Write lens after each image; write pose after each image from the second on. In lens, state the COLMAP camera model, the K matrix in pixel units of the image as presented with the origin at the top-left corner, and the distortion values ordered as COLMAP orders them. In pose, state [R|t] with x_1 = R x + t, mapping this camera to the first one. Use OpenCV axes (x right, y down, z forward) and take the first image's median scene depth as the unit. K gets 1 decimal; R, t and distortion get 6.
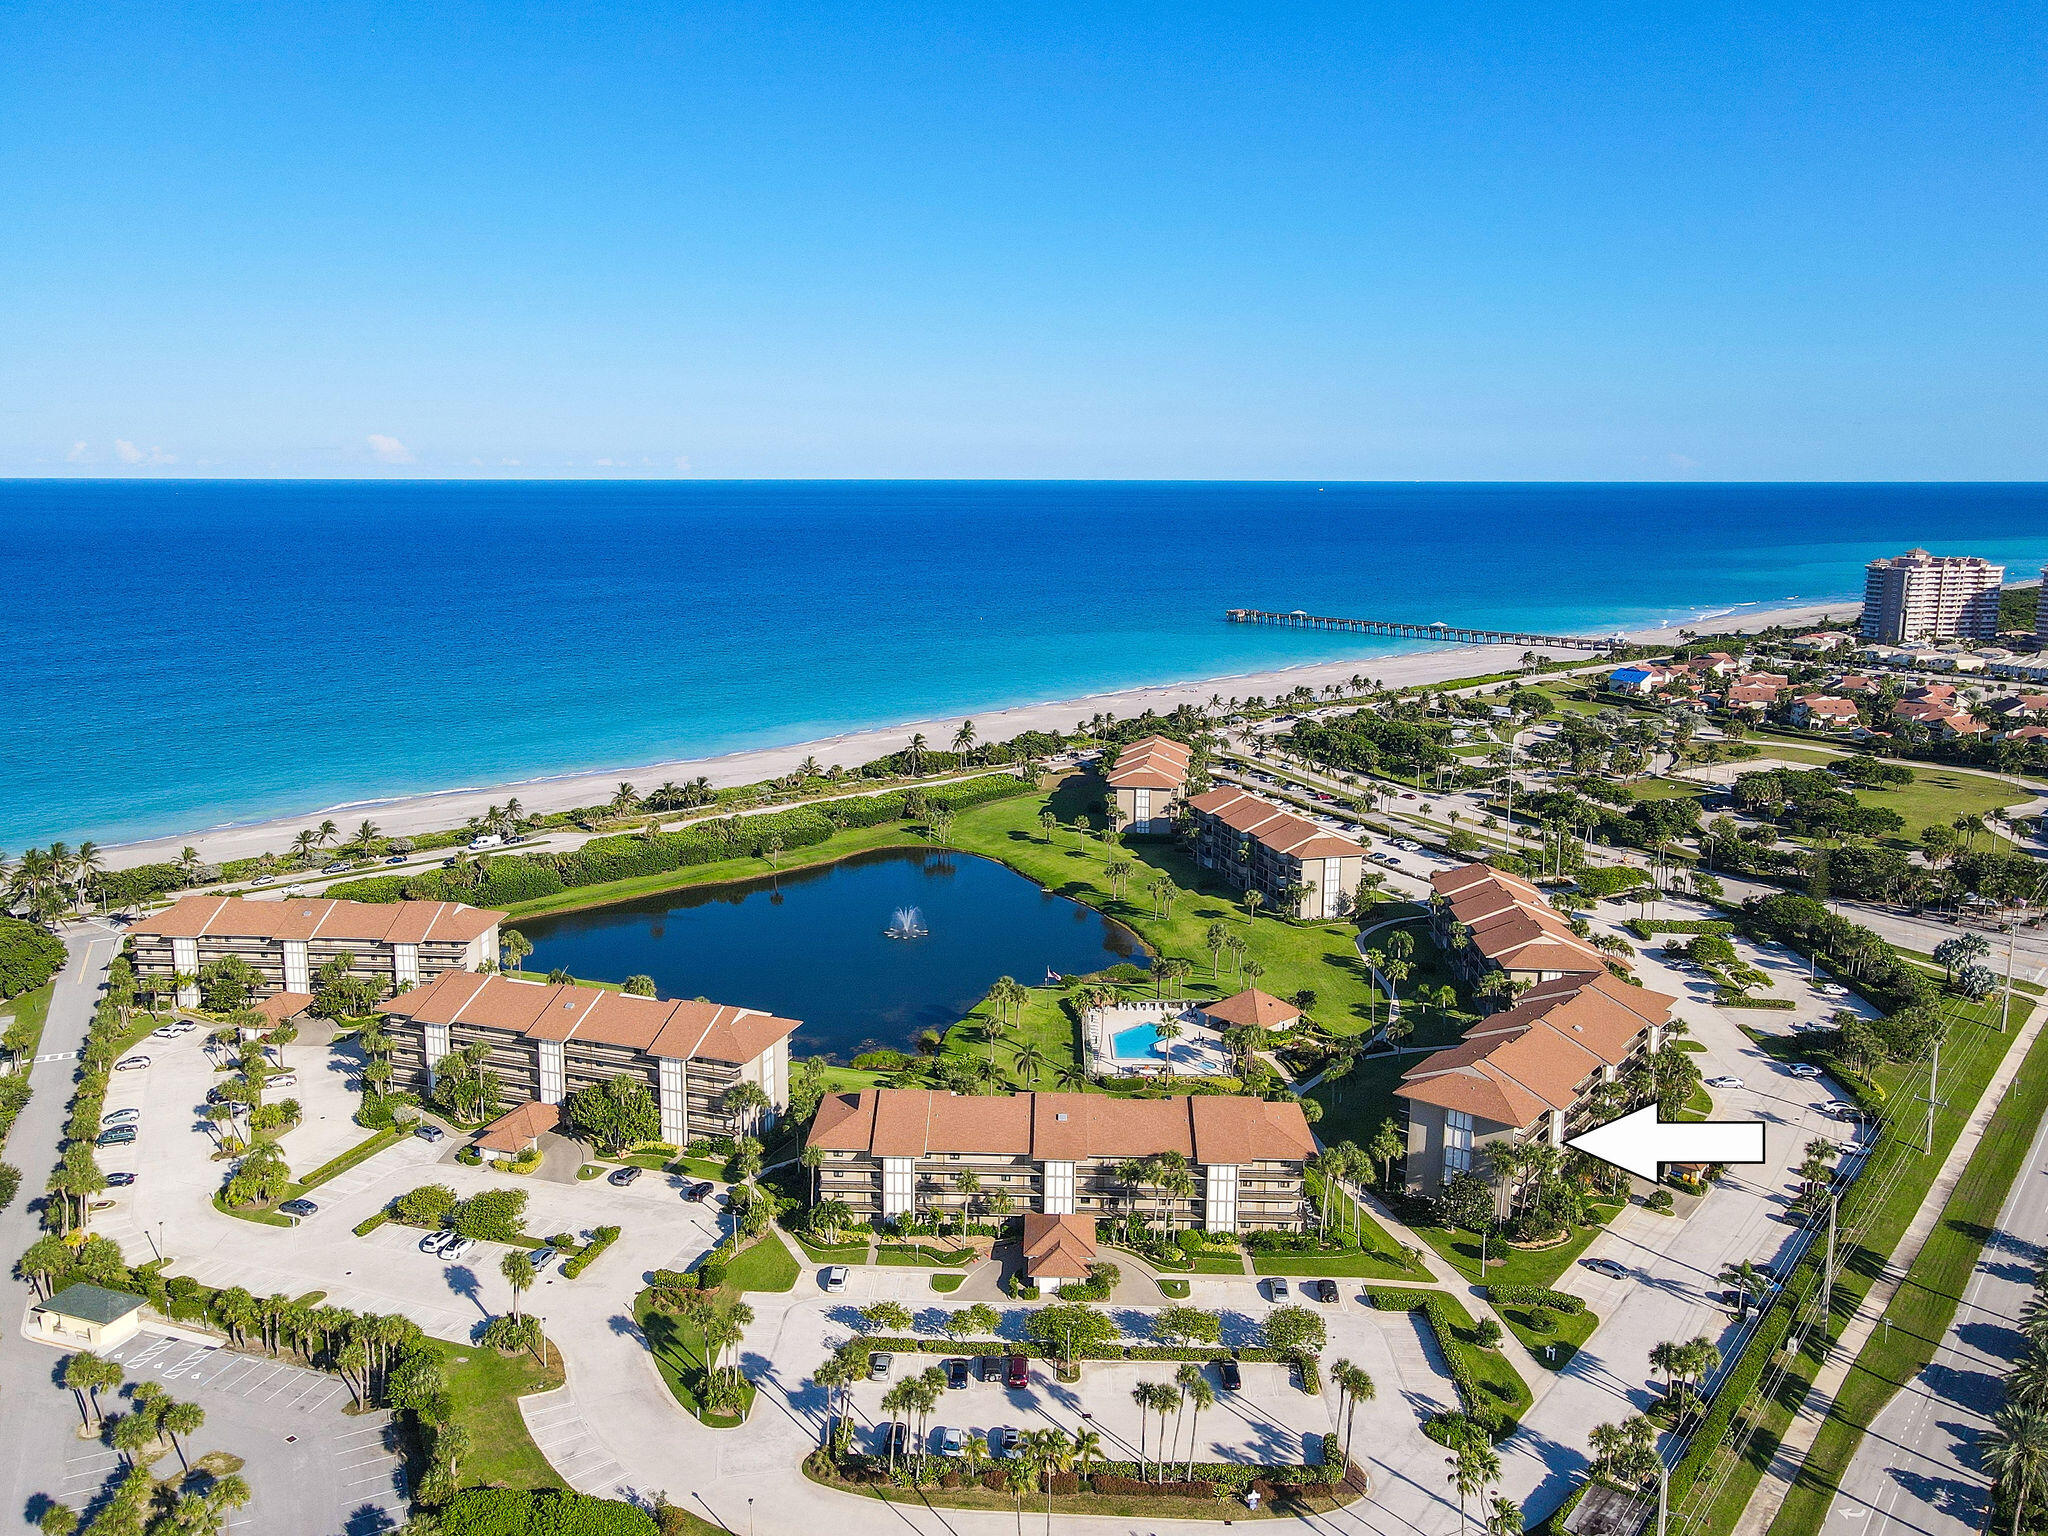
lens RADIAL K [[1533.9, 0, 995.7], [0, 1533.9, 766.4], [0, 0, 1]] dist [0.010713, 0.004809]
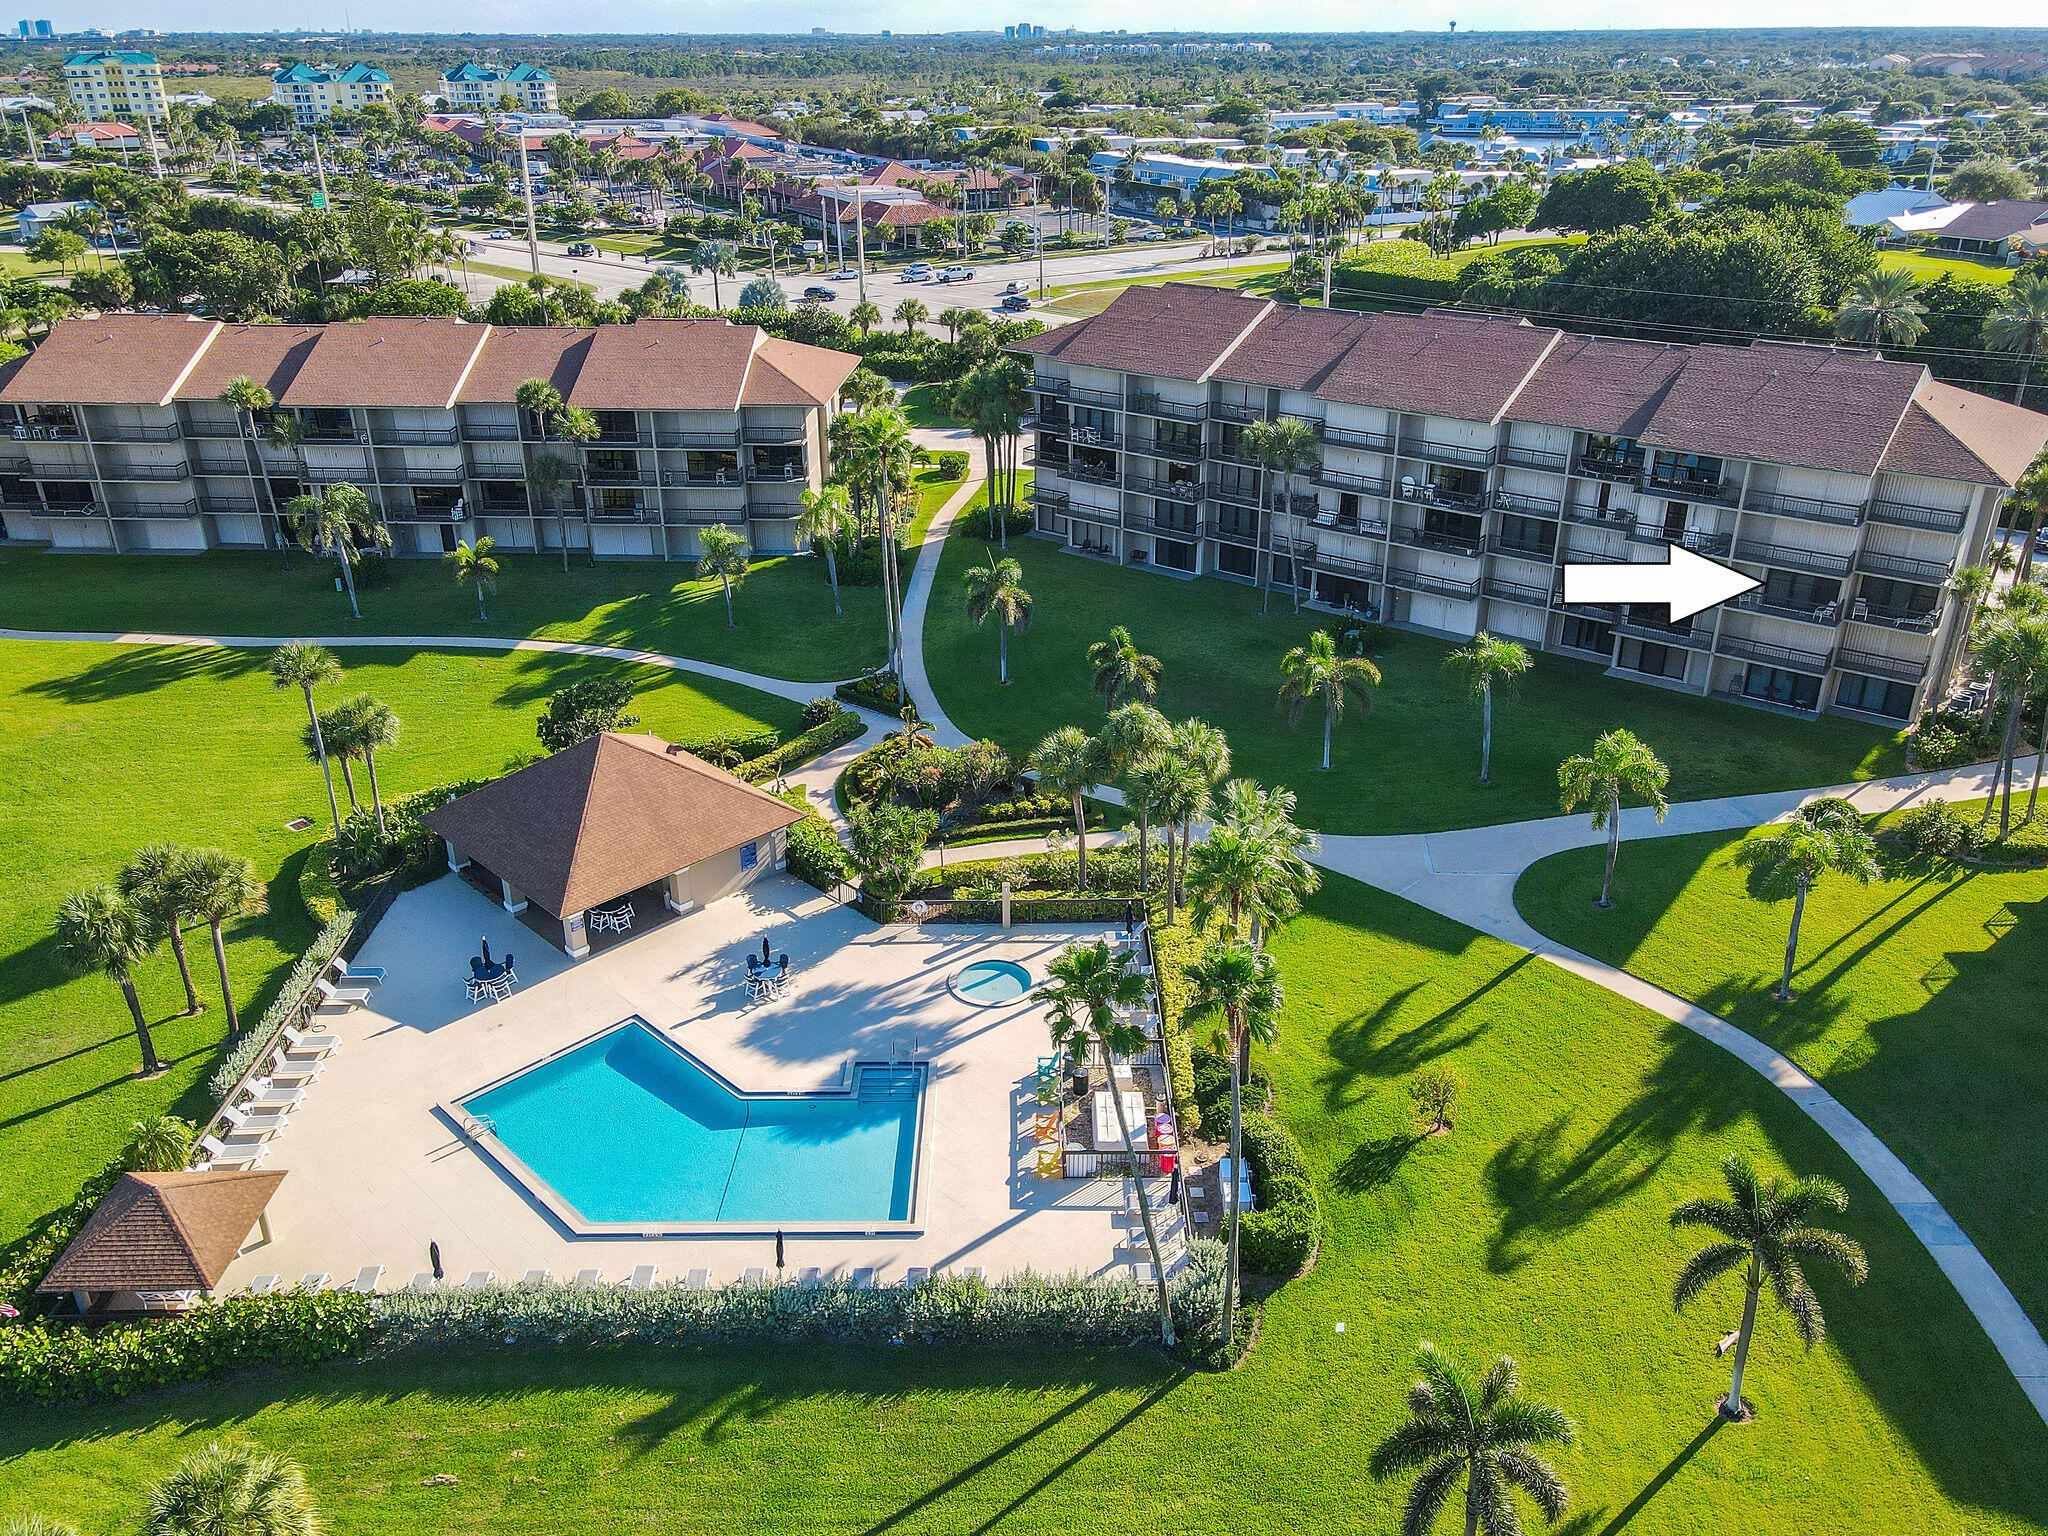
lens RADIAL K [[1540.3, 0, 1050.4], [0, 1540.3, 735.3], [0, 0, 1]] dist [0.009367, 0.011408]
pose [[-0.034522, -0.420857, 0.906470, -0.062027], [0.188094, 0.888066, 0.419475, 0.037775], [-0.981544, 0.184983, 0.048503, 0.729728]]
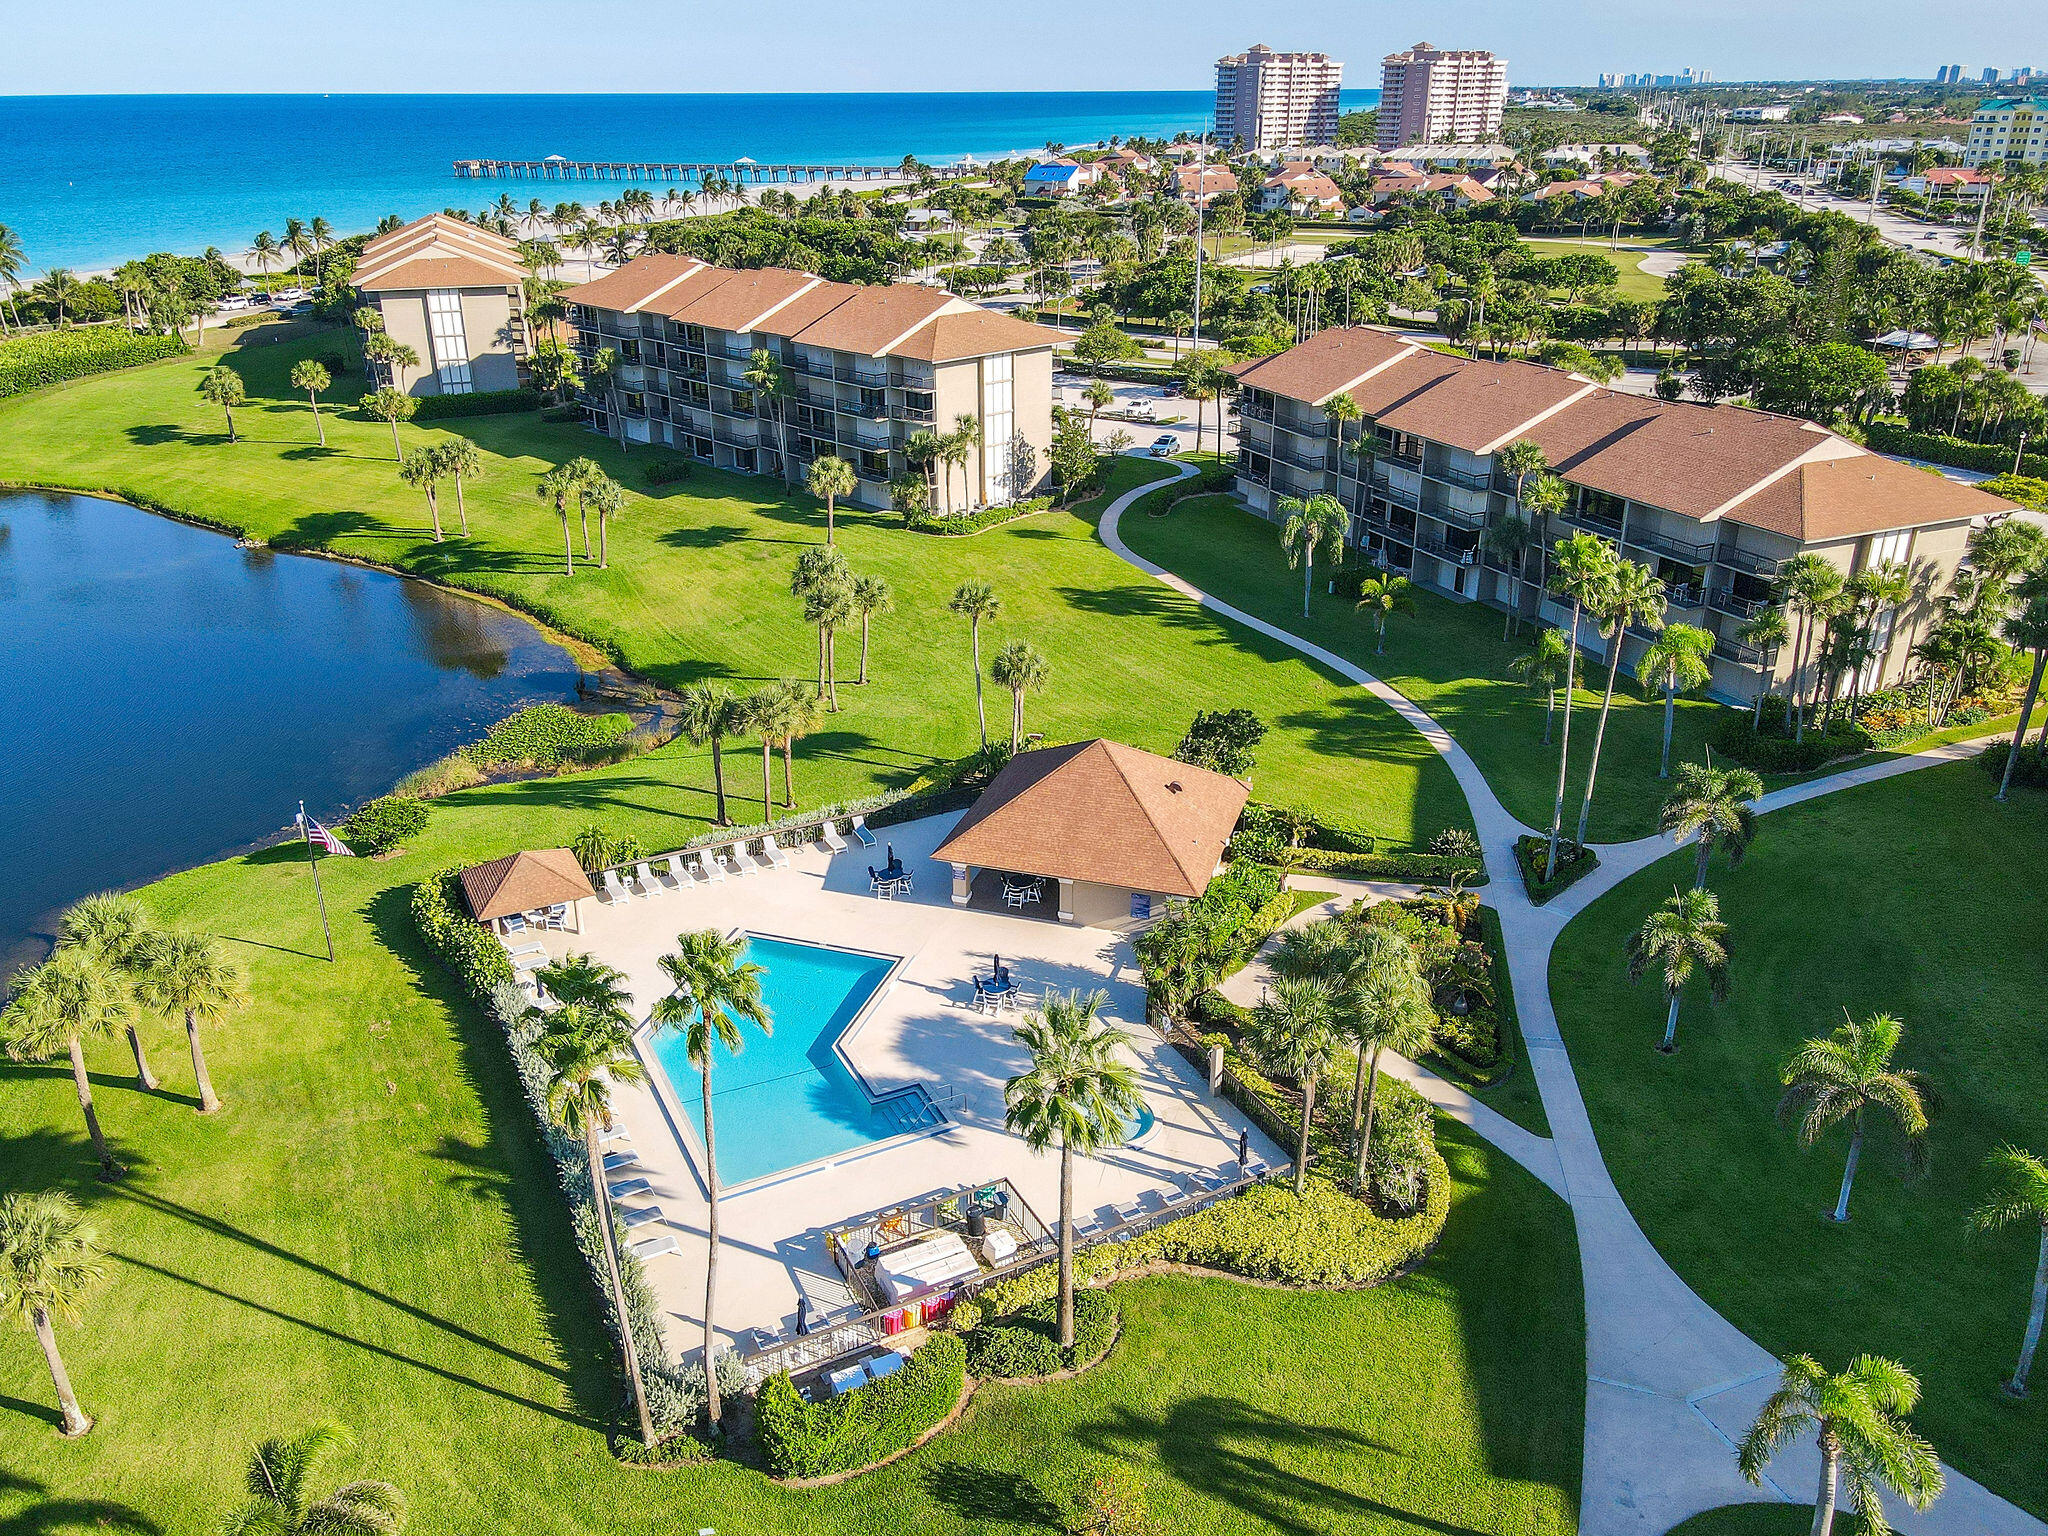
lens RADIAL K [[1572.5, 0, 1006.0], [0, 1572.5, 739.0], [0, 0, 1]] dist [0.002028, 0.032016]
pose [[0.881724, -0.190239, 0.431708, 0.022184], [0.096895, 0.968607, 0.228935, 0.061401], [-0.461708, -0.160027, 0.872477, 0.605928]]
